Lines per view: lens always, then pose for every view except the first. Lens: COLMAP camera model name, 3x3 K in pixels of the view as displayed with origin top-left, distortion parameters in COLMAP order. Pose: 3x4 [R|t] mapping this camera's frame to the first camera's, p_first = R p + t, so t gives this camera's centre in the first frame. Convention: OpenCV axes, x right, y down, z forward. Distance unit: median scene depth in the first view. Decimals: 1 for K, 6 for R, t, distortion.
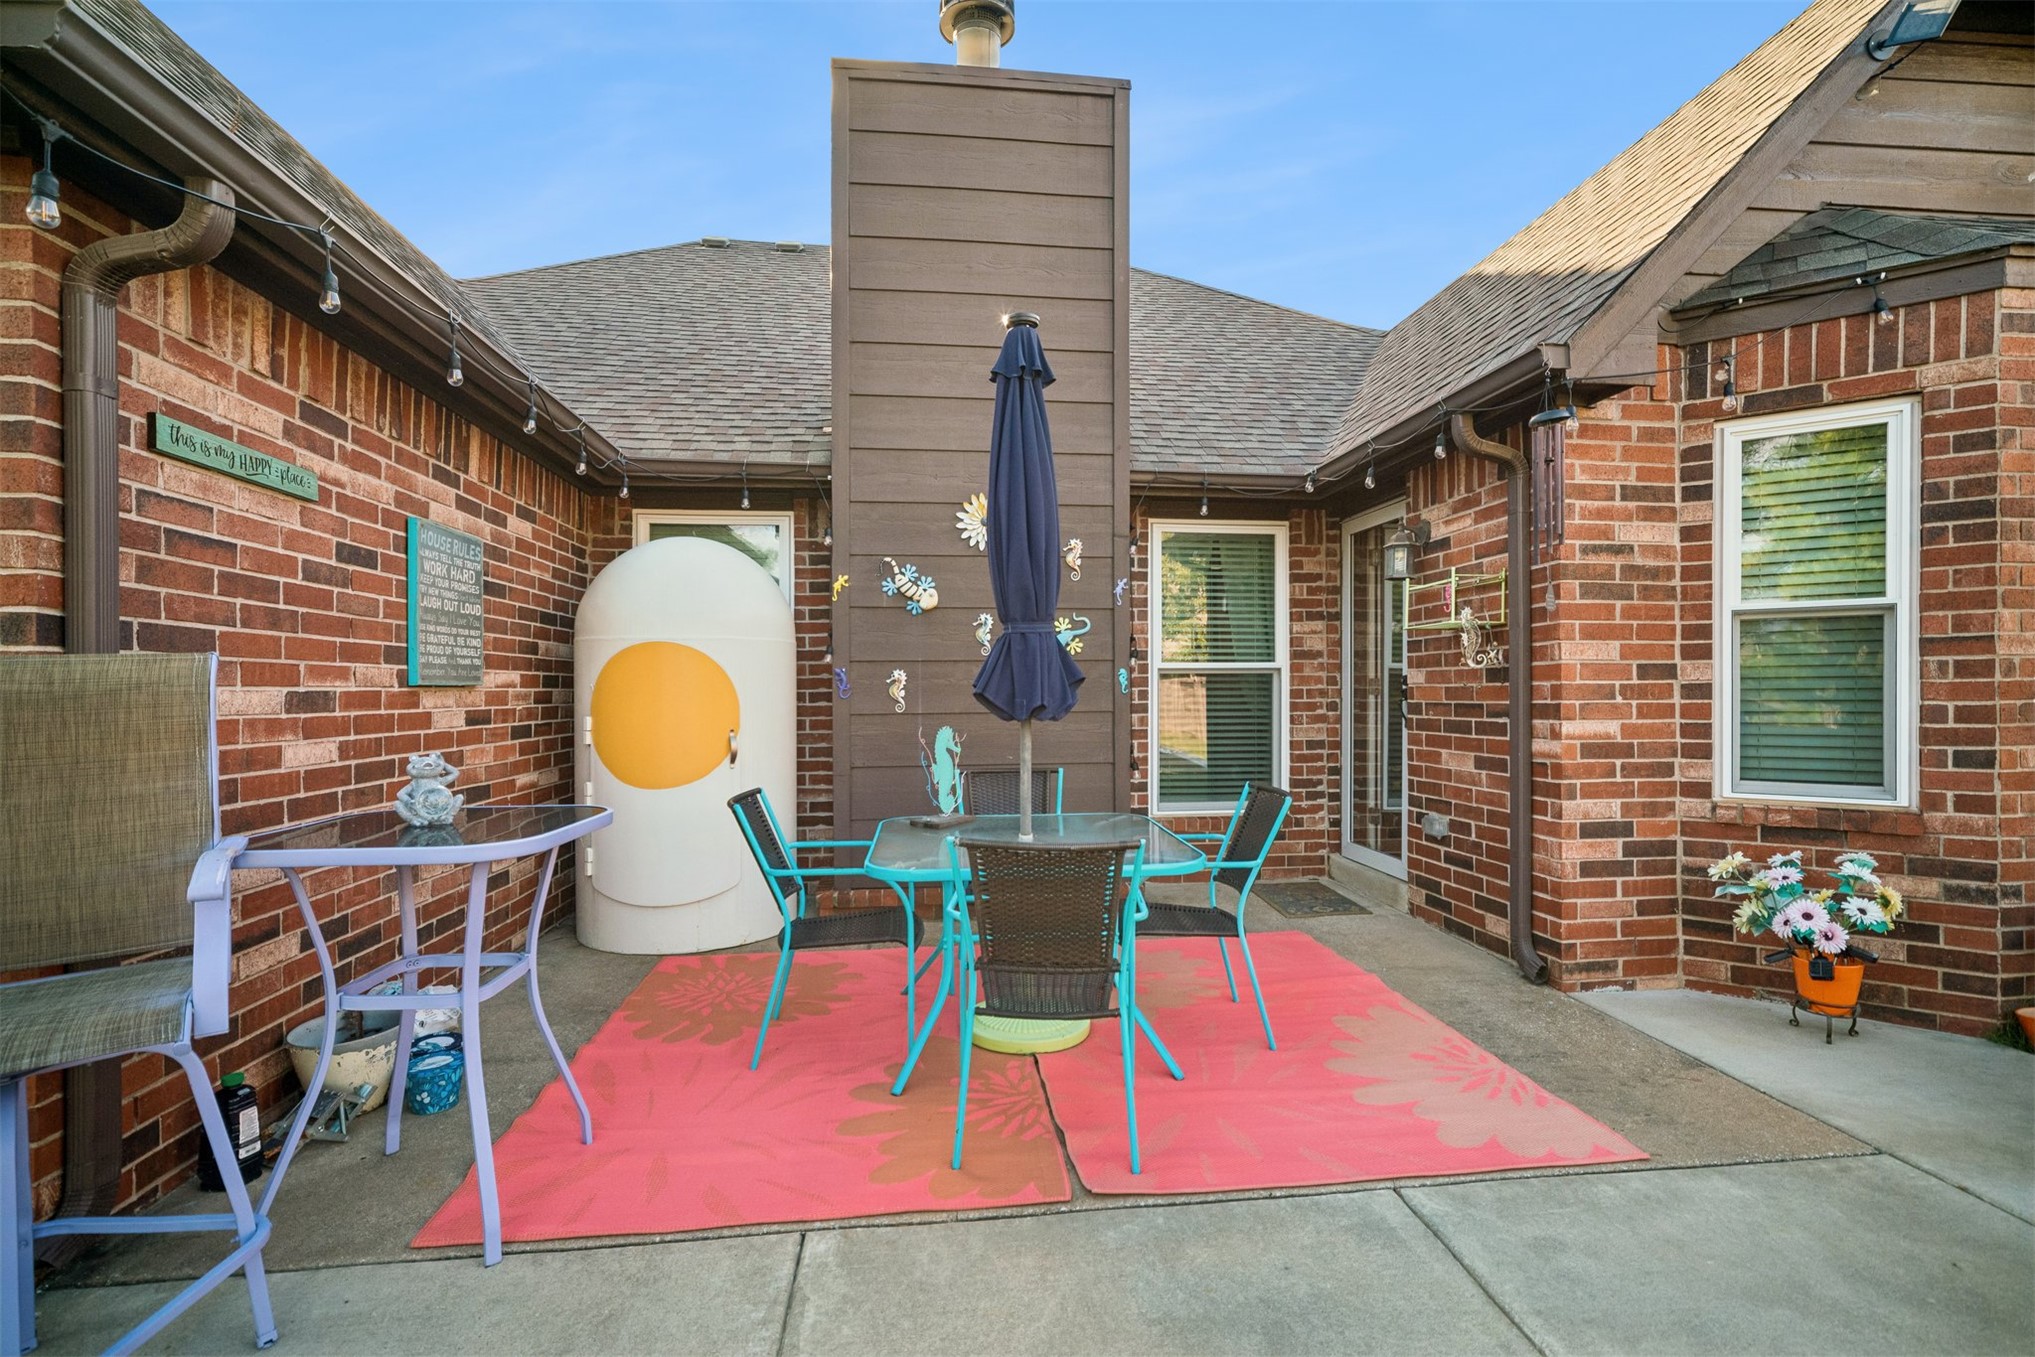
lens RADIAL K [[946.4, 0, 1009.7], [0, 946.4, 681.9], [0, 0, 1]] dist [-0.011444, 0.012195]
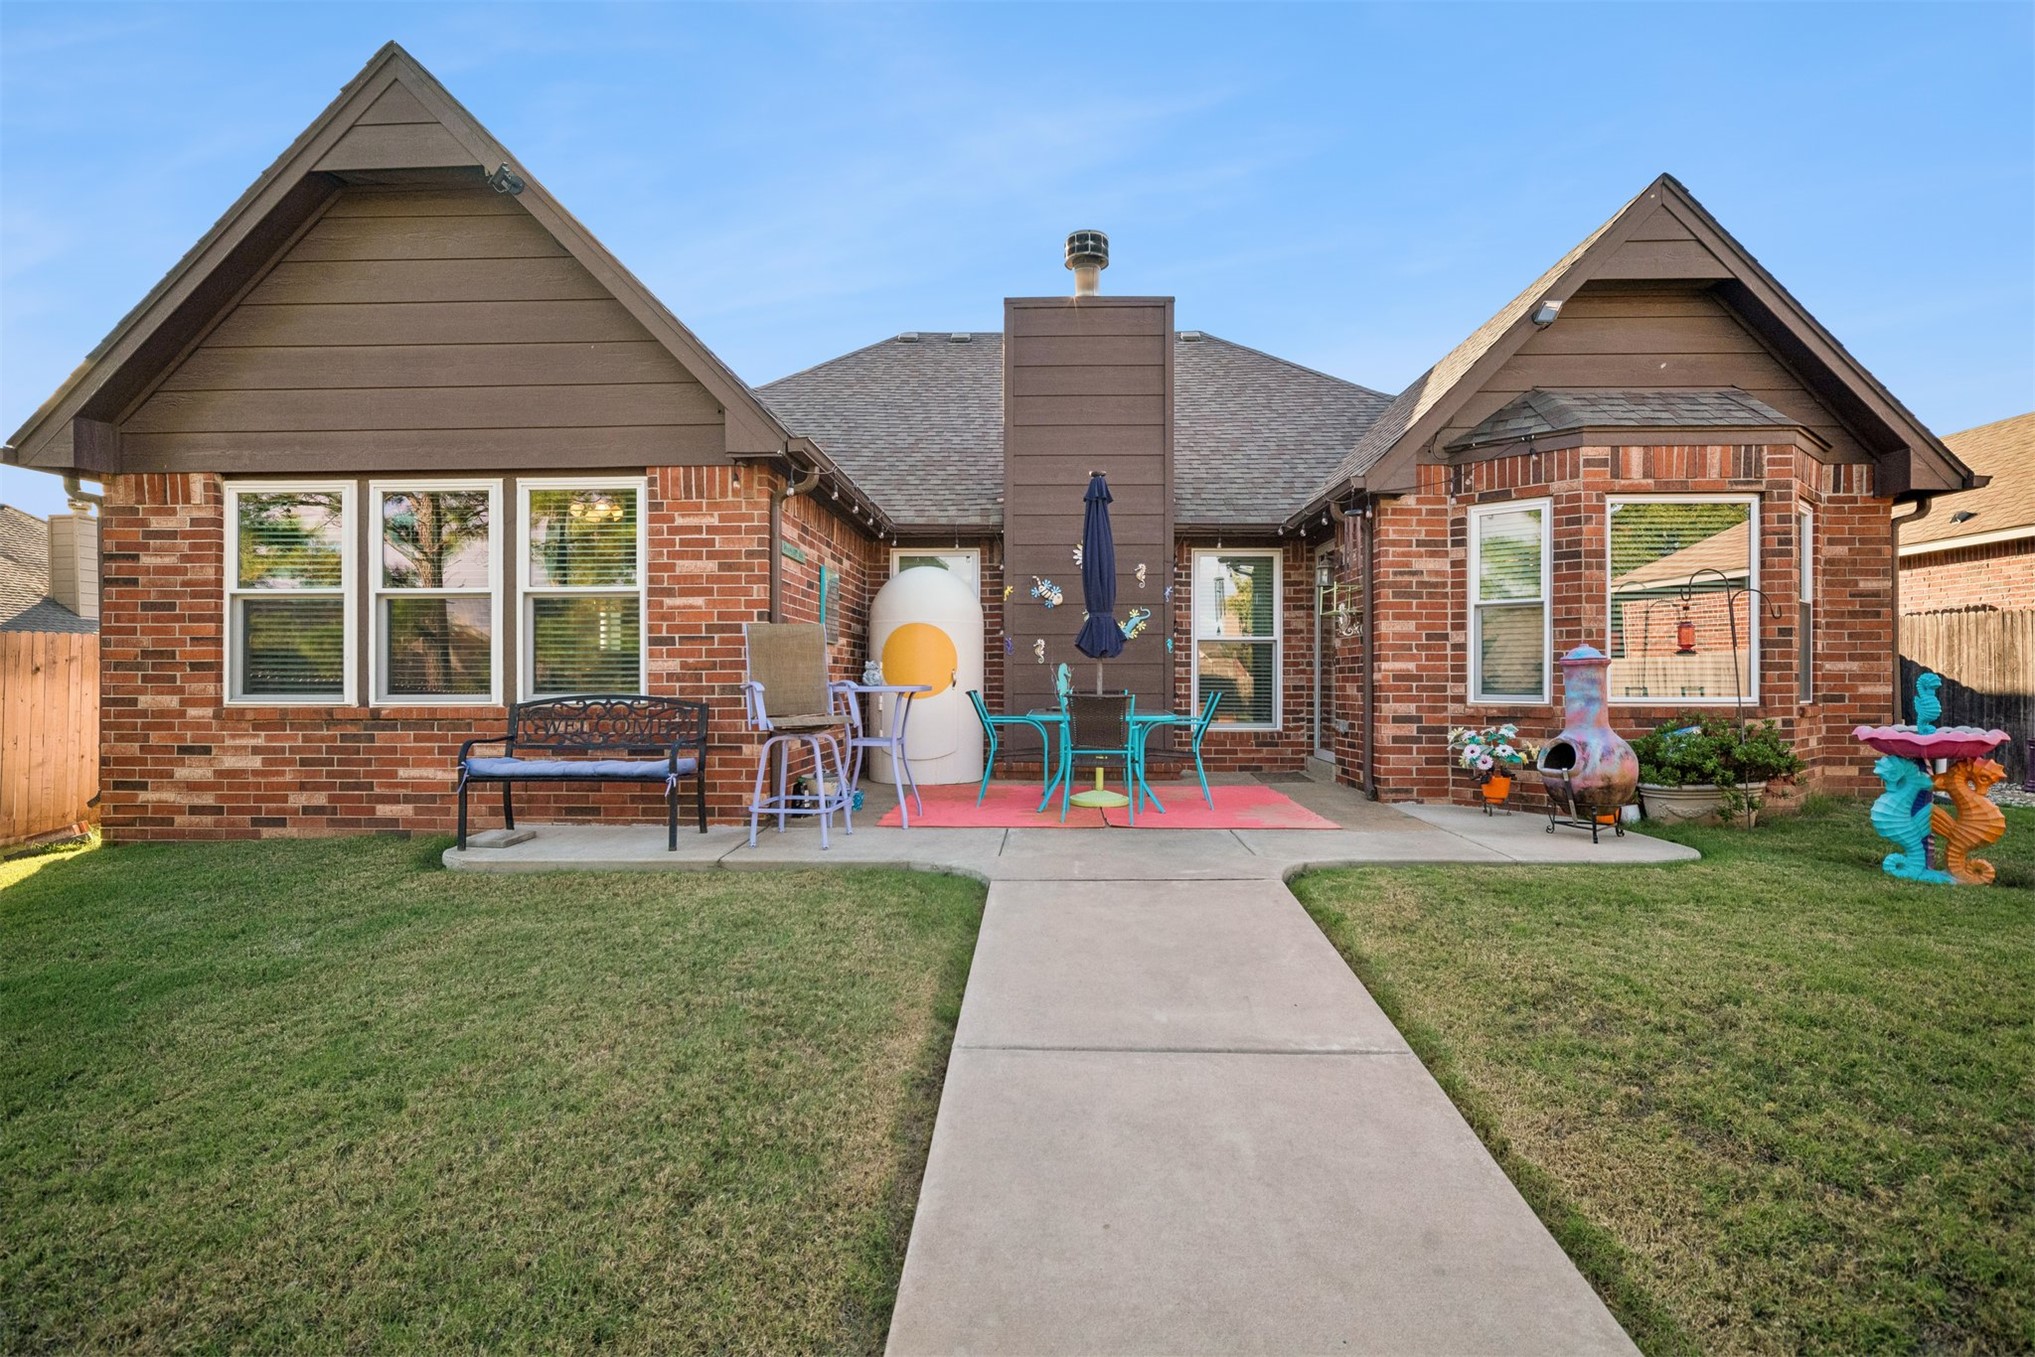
lens RADIAL K [[946.4, 0, 1029.1], [0, 946.4, 676.5], [0, 0, 1]] dist [-0.011444, 0.012195]
pose [[0.992151, 0.004586, -0.124960, 0.108406], [-0.003846, 0.999974, 0.006160, 0.059824], [0.124985, -0.005631, 0.992143, -0.986593]]
